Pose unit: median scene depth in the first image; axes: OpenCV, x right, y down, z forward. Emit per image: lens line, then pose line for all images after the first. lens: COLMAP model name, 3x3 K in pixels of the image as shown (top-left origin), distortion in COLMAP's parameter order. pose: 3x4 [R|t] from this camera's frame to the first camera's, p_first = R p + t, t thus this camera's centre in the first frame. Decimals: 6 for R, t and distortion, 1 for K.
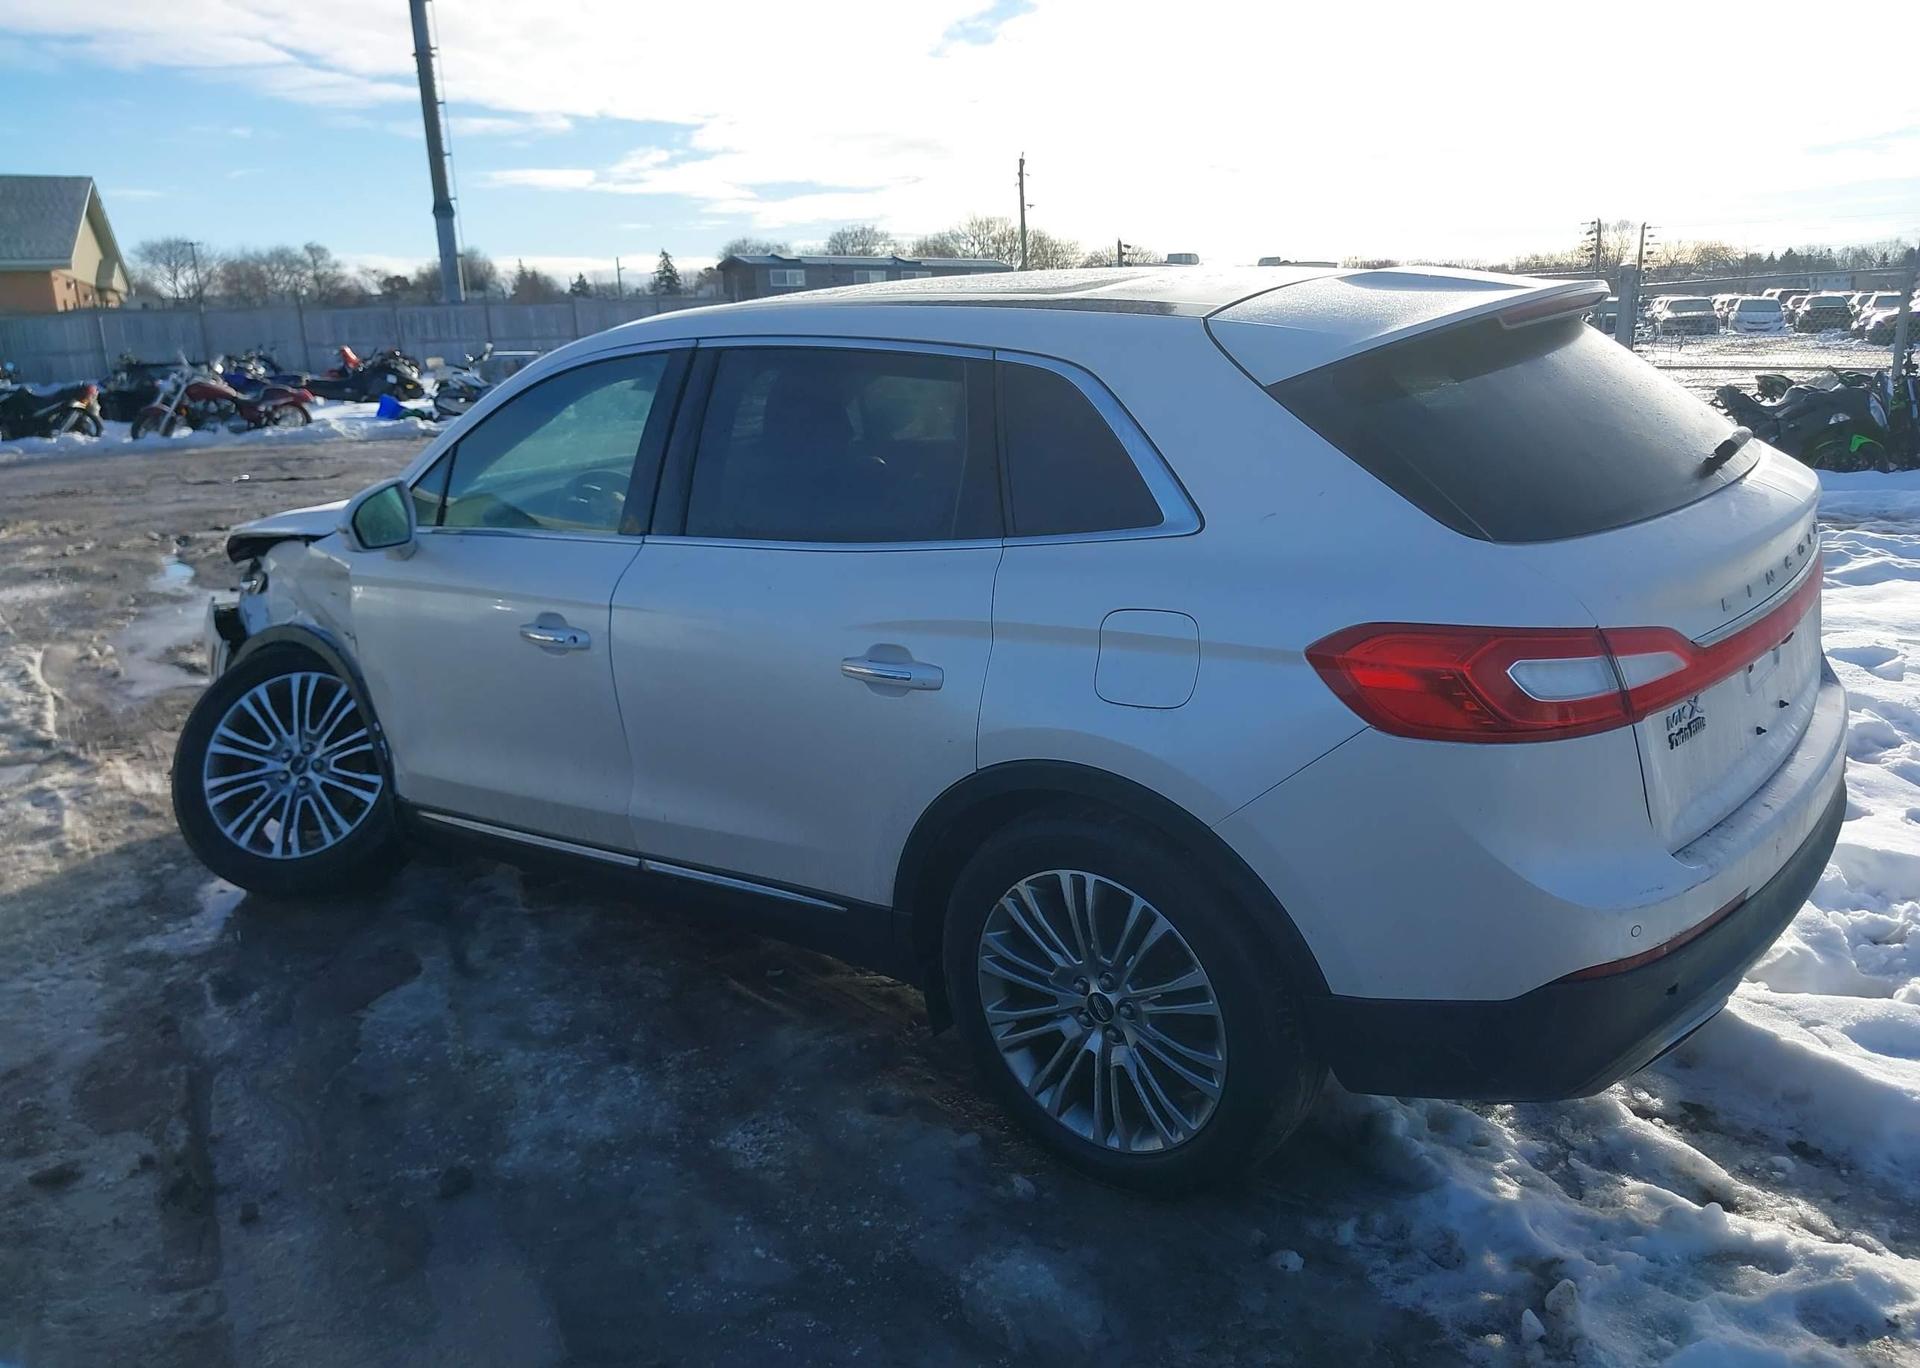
lens RADIAL K [[1505.5, 0, 962.7], [0, 1505.5, 687.7], [0, 0, 1]] dist [0.072142, -0.108723]
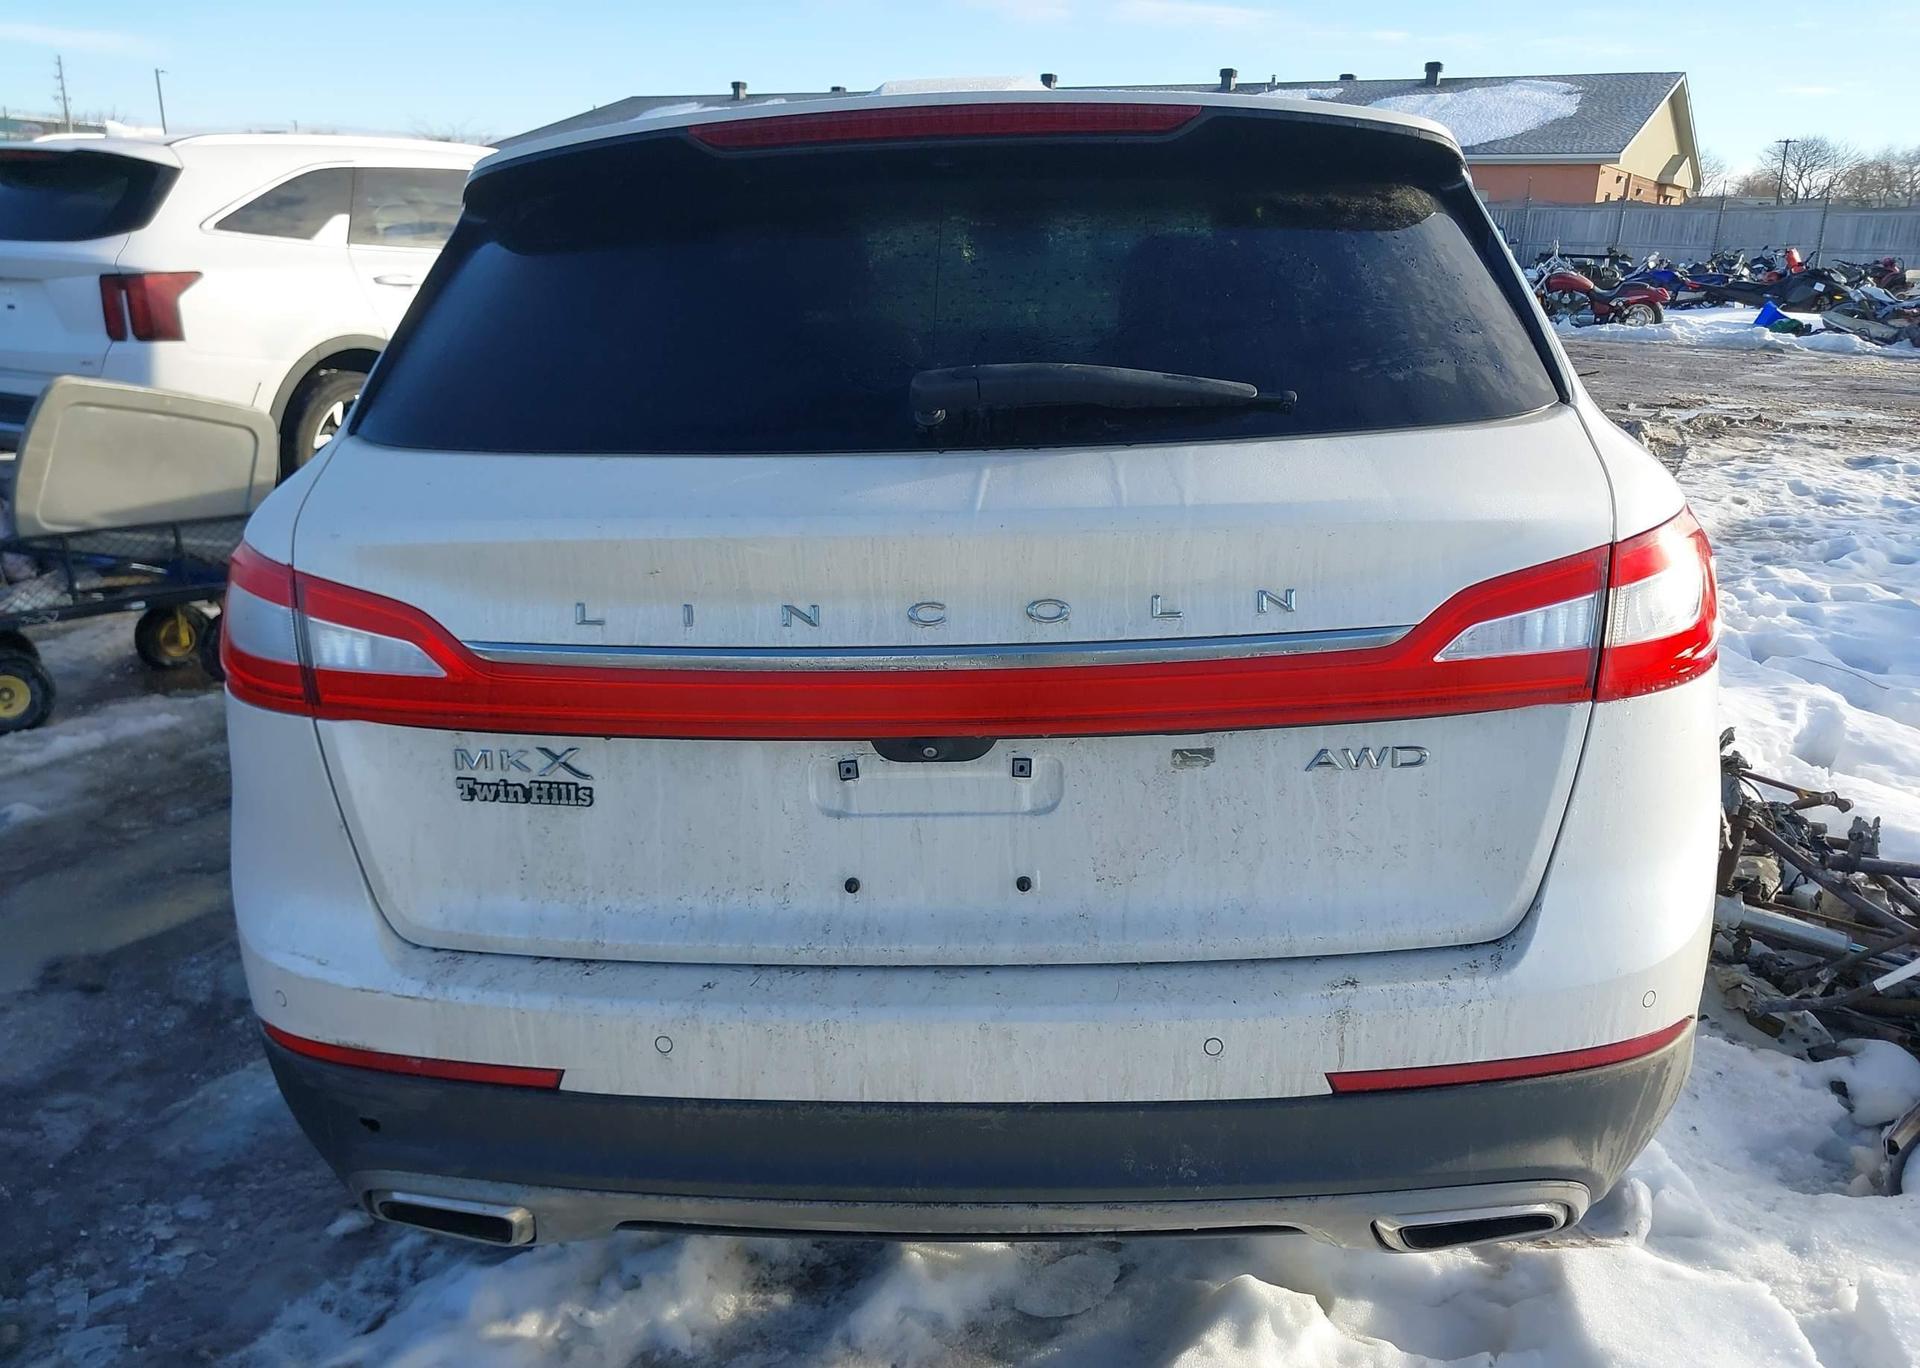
lens RADIAL K [[1506.3, 0, 960.0], [0, 1506.3, 684.0], [0, 0, 1]] dist [0.040796, -0.055098]
pose [[0.573042, 0.278414, -0.770784, 0.837795], [-0.232647, 0.957096, 0.172750, -0.132390], [0.785810, 0.080327, 0.613229, 0.591945]]
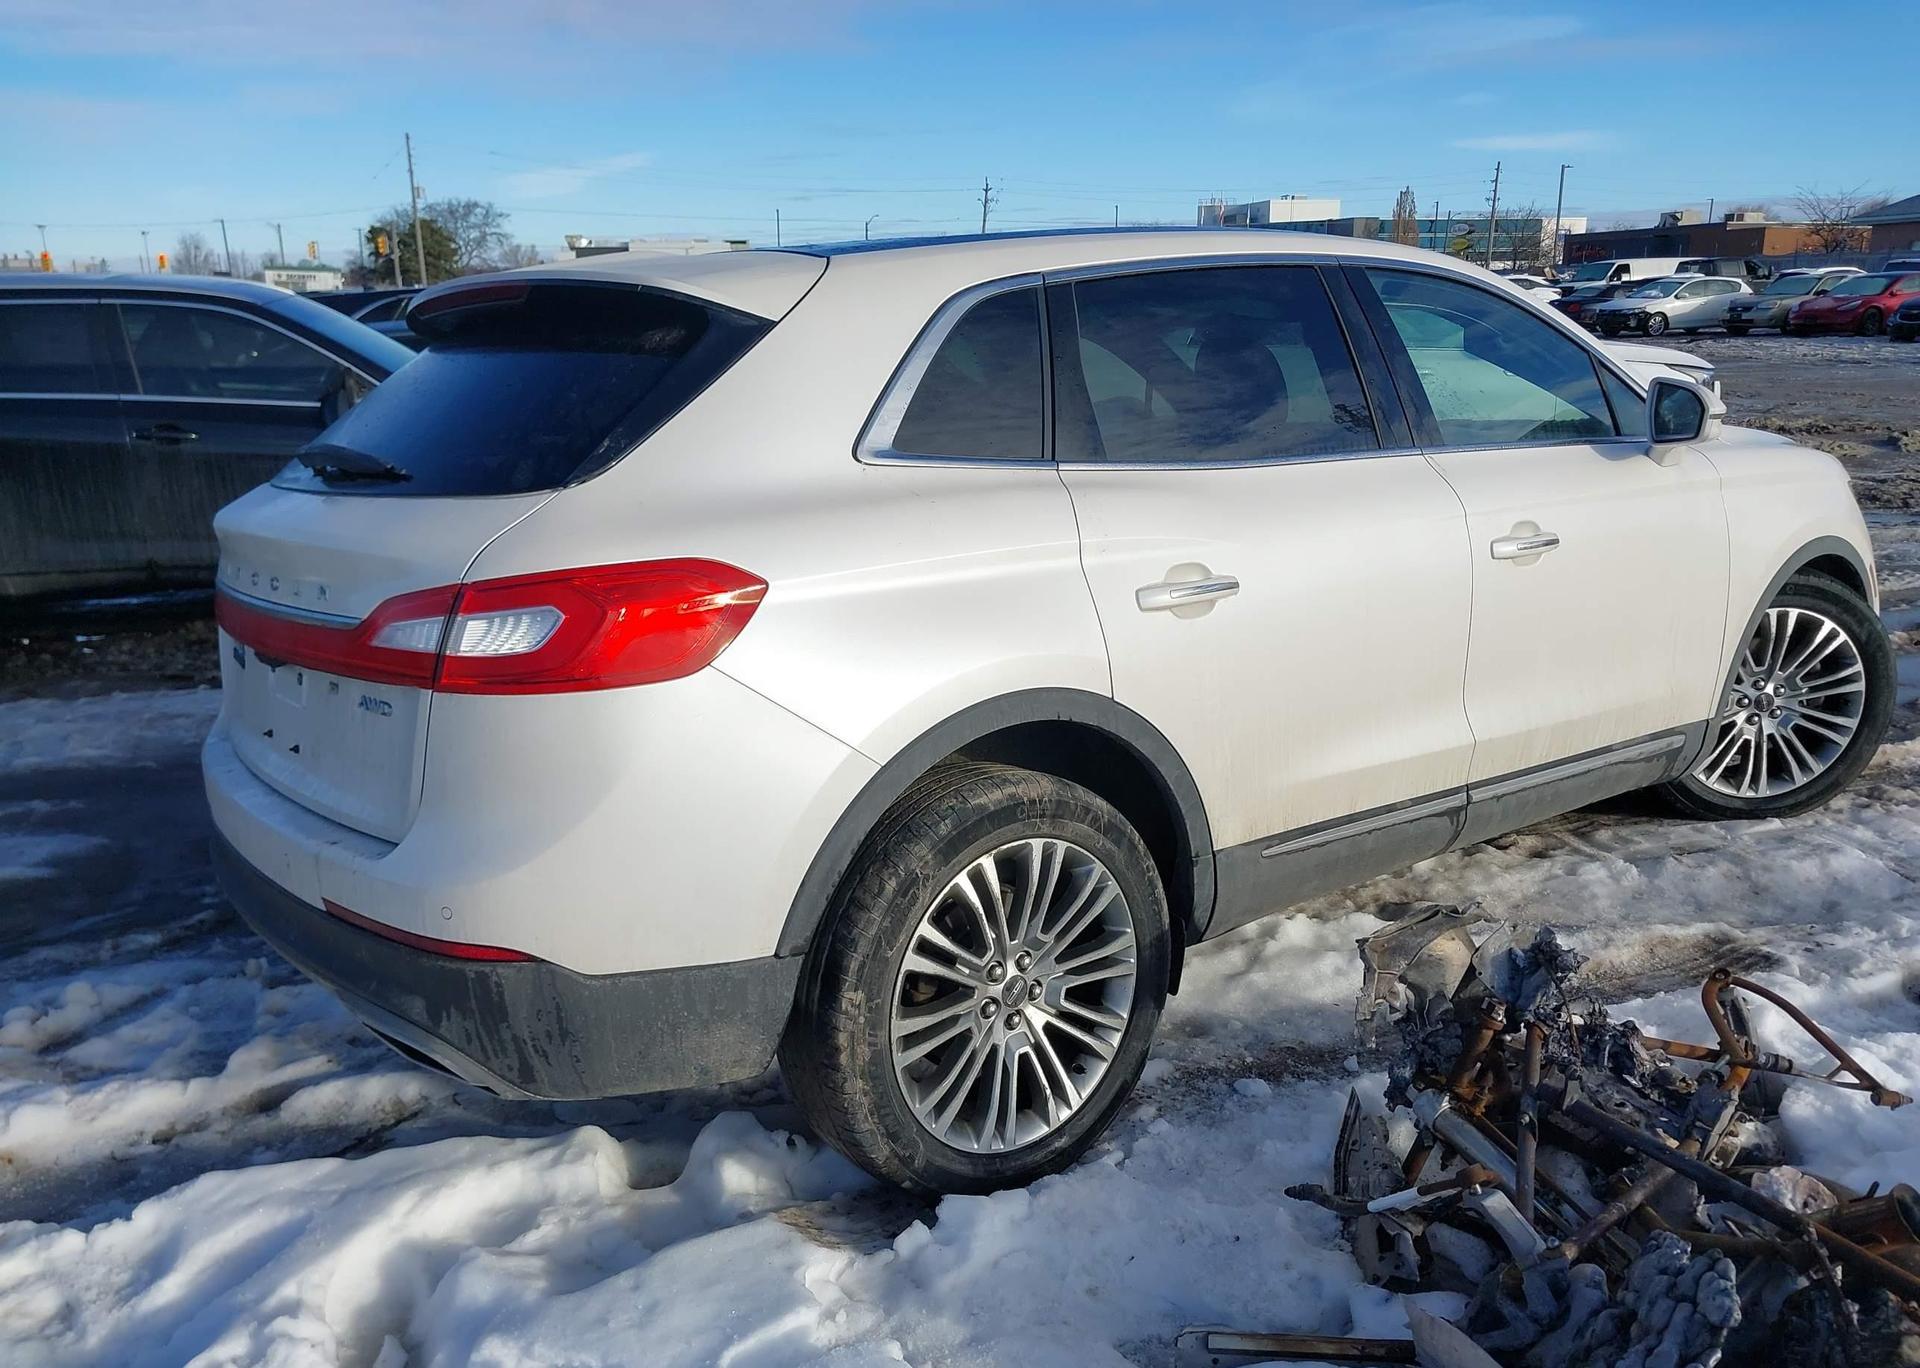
lens RADIAL K [[1499.5, 0, 960.6], [0, 1499.5, 676.0], [0, 0, 1]] dist [0.016681, 0.005085]
pose [[-0.225102, 0.270857, -0.935930, 1.166762], [-0.203684, 0.926278, 0.317052, -0.361251], [0.952807, 0.262003, -0.153337, 1.371713]]
